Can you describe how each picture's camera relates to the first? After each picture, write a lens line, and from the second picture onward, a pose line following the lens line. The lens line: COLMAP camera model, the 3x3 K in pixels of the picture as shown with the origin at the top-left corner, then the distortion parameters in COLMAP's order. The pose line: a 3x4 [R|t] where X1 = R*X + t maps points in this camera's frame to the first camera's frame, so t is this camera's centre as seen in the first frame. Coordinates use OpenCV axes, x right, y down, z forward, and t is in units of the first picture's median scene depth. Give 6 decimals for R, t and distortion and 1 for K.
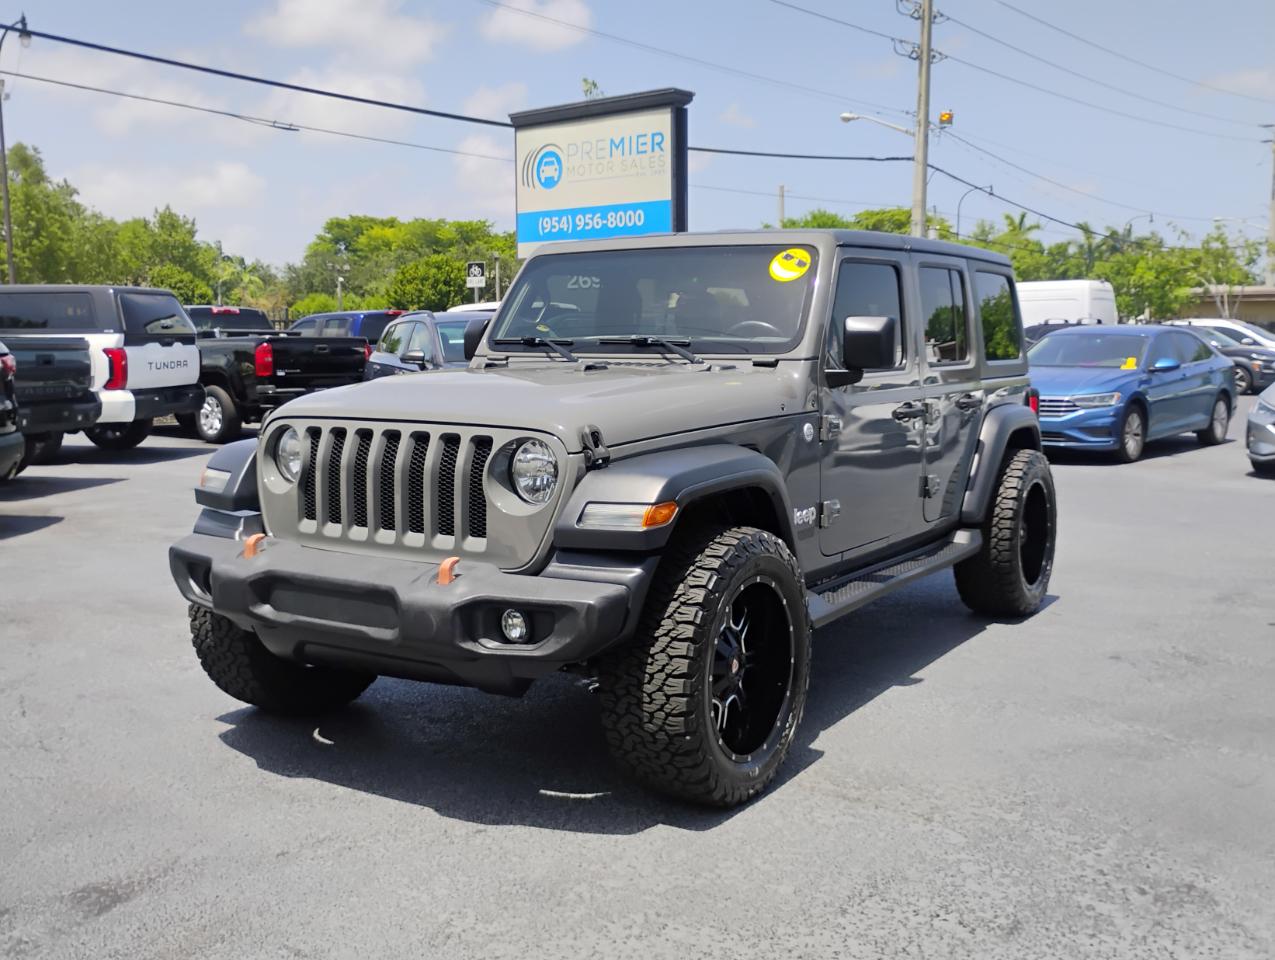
lens RADIAL K [[1270.2, 0, 637.5], [0, 1270.2, 480.0], [0, 0, 1]] dist [0.018145, 0.011231]
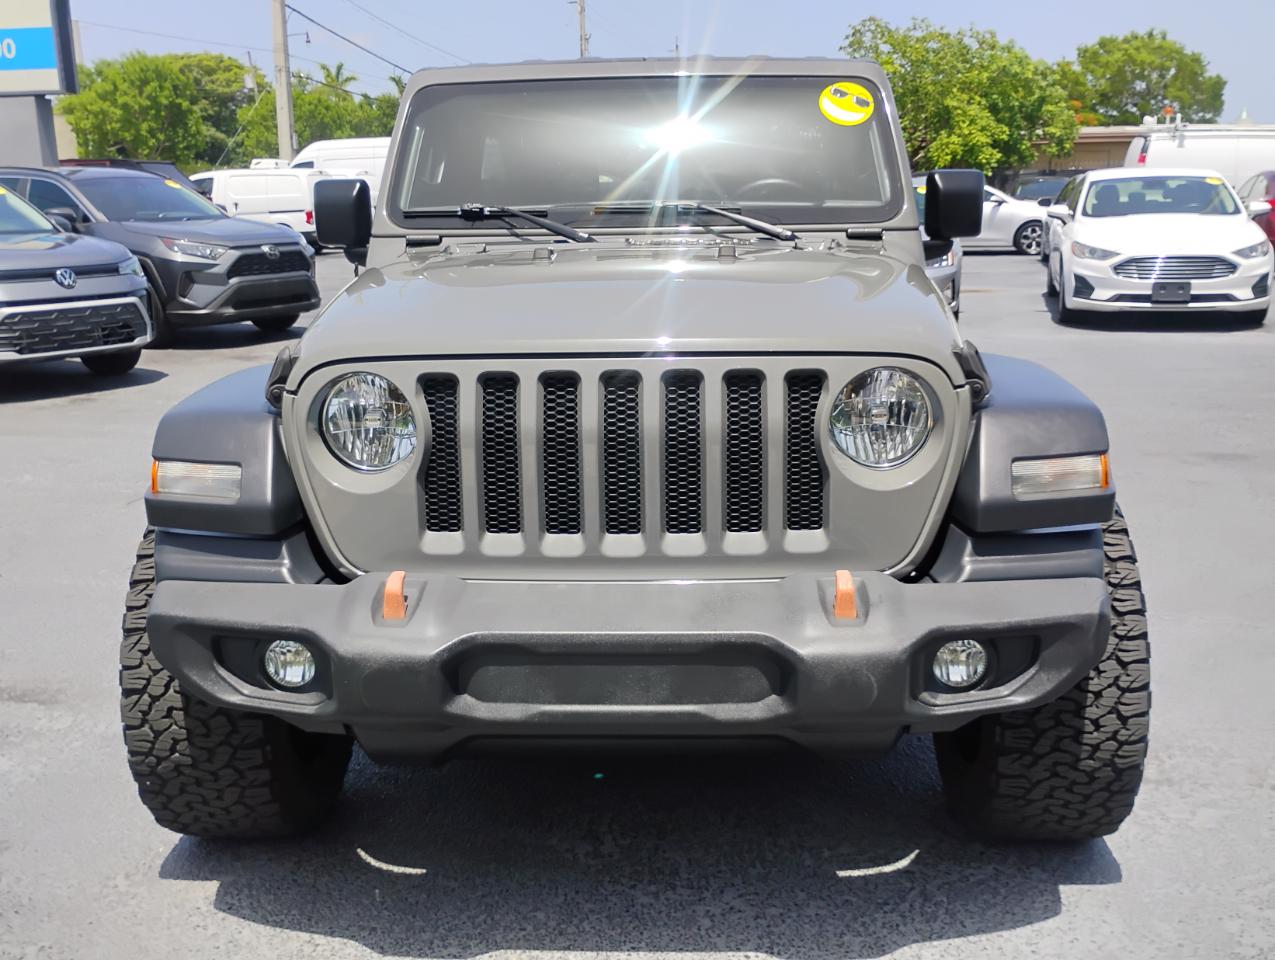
lens RADIAL K [[1270.2, 0, 637.5], [0, 1270.2, 480.0], [0, 0, 1]] dist [0.018145, 0.011231]
pose [[0.867085, -0.123607, 0.482581, -0.392449], [0.070183, 0.989377, 0.127312, -0.051852], [-0.493191, -0.076521, 0.866549, 0.384676]]
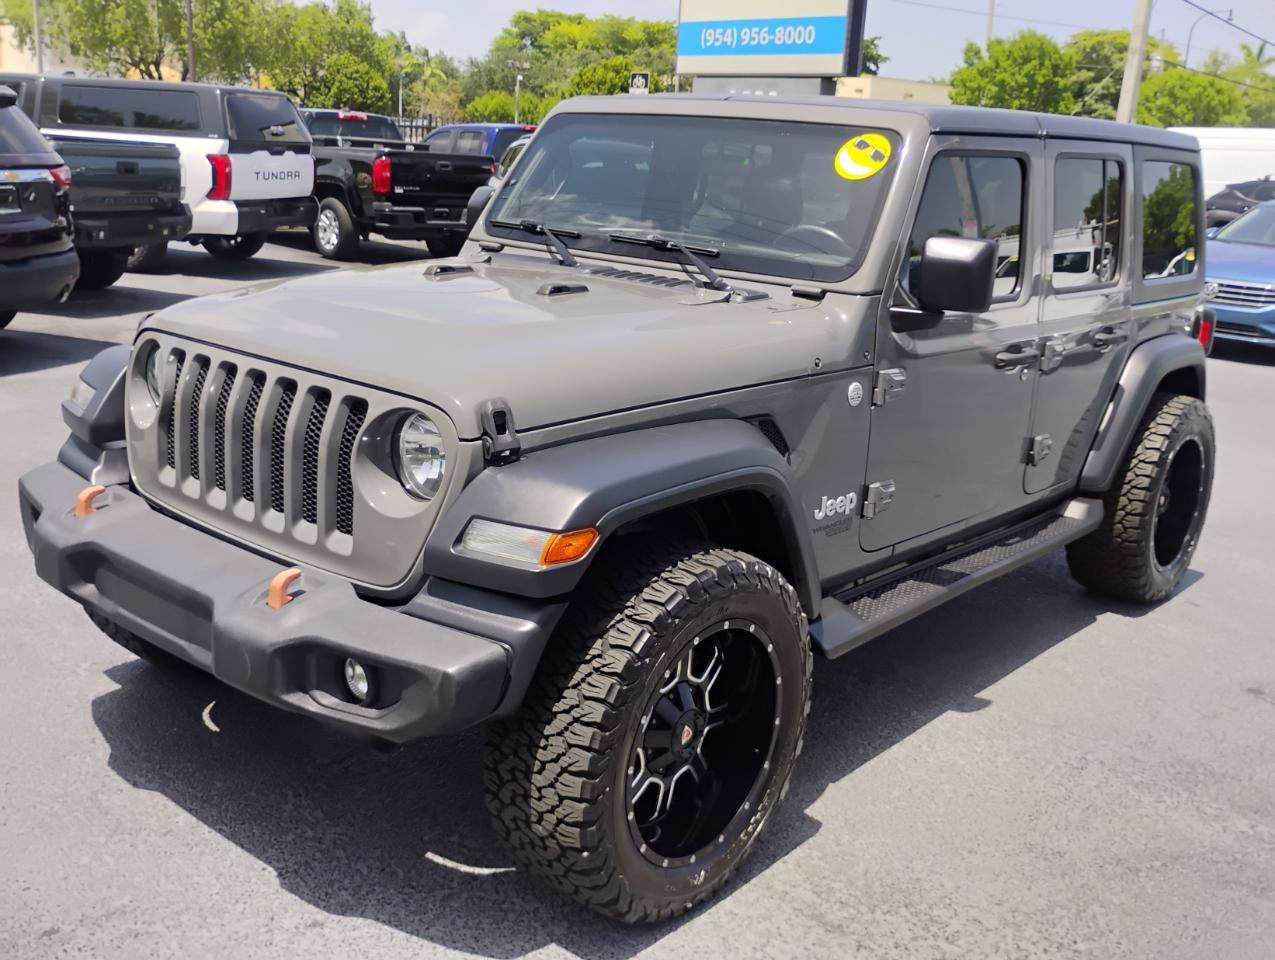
lens RADIAL K [[1270.2, 0, 637.5], [0, 1270.2, 480.0], [0, 0, 1]] dist [0.018145, 0.011231]
pose [[0.988006, 0.095731, -0.121156, 0.099252], [-0.077542, 0.986116, 0.146842, -0.083386], [0.133531, -0.135686, 0.981712, 0.238272]]
